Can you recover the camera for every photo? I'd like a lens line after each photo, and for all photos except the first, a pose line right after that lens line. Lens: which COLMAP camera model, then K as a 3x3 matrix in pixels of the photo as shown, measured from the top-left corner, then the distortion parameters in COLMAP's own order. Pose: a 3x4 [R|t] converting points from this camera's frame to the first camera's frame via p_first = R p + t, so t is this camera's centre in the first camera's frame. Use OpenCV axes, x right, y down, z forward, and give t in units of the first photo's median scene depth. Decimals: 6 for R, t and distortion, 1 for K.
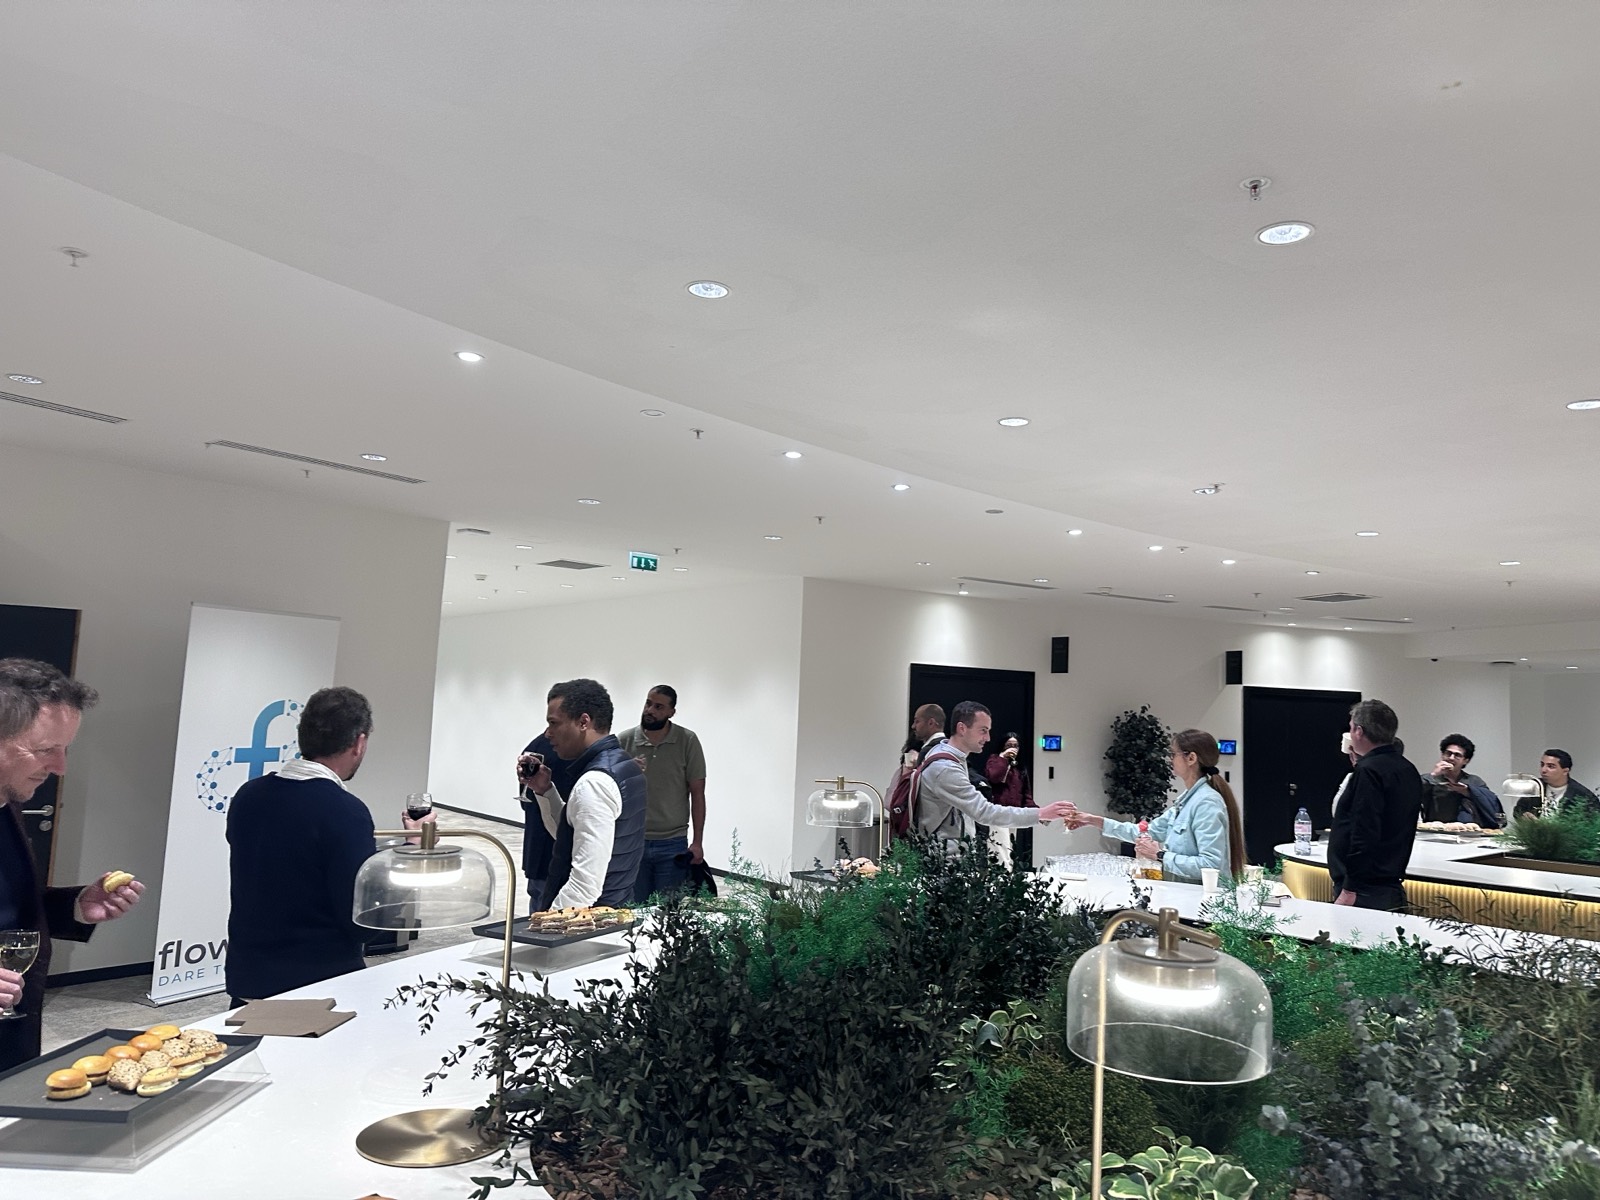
lens RADIAL K [[1119.5, 0, 806.7], [0, 1119.5, 596.2], [0, 0, 1]] dist [0.060857, -0.101194]
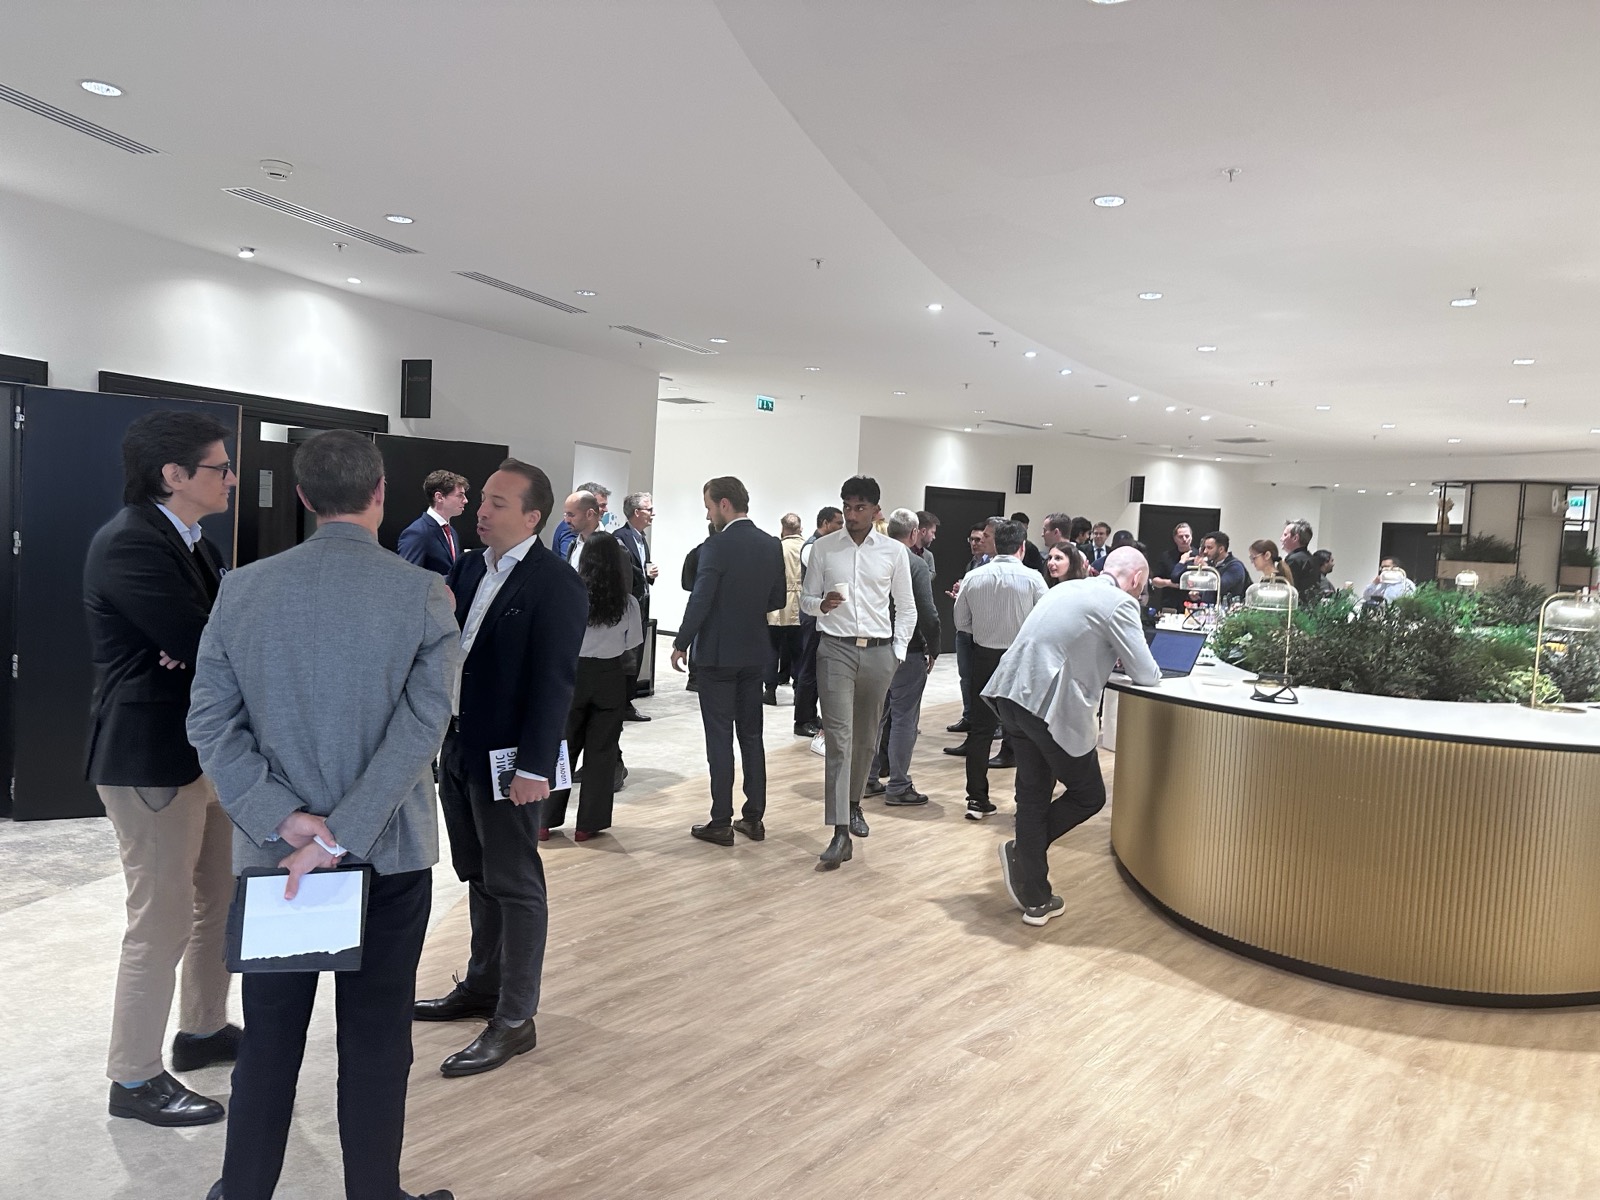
lens RADIAL K [[1119.5, 0, 806.7], [0, 1119.5, 596.2], [0, 0, 1]] dist [0.060857, -0.101194]
pose [[0.978826, -0.007675, 0.204551, -0.275061], [-0.027387, 0.985402, 0.168028, -0.023621], [-0.202854, -0.170072, 0.964326, -0.194917]]
